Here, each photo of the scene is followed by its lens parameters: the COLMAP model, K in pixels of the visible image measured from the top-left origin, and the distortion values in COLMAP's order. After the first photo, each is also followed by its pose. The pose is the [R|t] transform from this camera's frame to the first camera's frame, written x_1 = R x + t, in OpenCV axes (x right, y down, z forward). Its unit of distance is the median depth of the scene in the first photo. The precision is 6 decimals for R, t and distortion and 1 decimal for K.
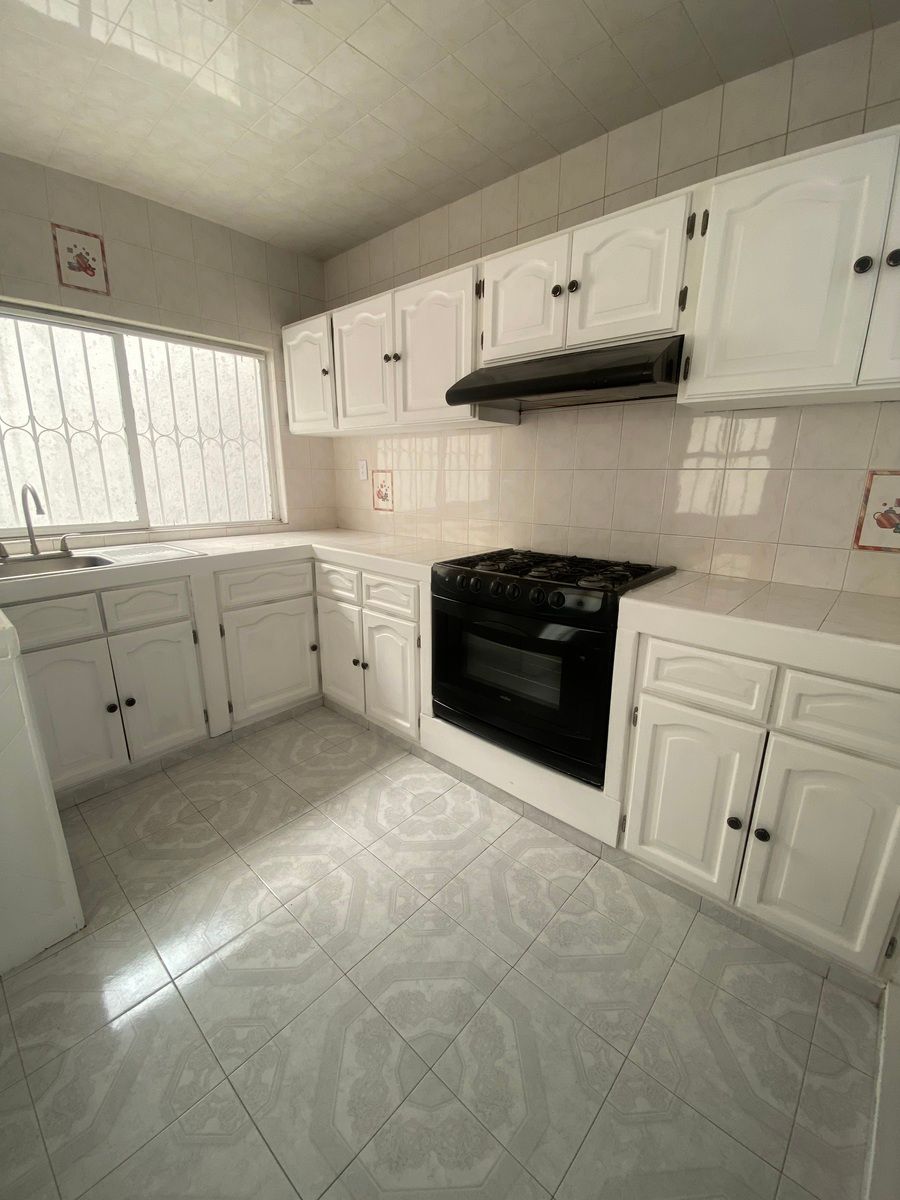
lens RADIAL K [[485.7, 0, 450.0], [0, 485.7, 600.0], [0, 0, 1]] dist [0.025381, -0.022181]
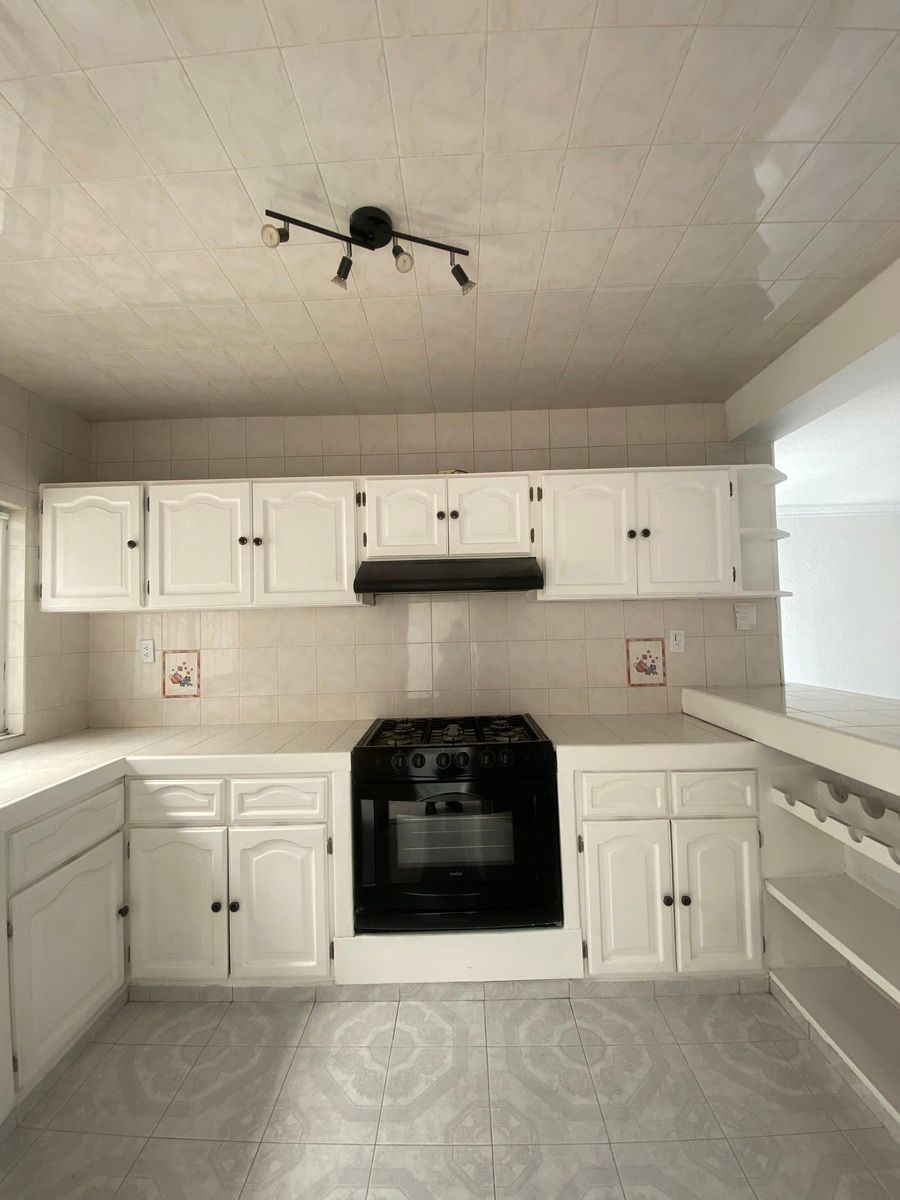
lens RADIAL K [[478.0, 0, 475.6], [0, 478.0, 596.4], [0, 0, 1]] dist [0.020280, -0.017394]
pose [[0.754737, 0.006996, 0.655990, -0.438038], [0.195523, 0.952100, -0.235109, -0.086798], [-0.626213, 0.305707, 0.717217, 0.075965]]
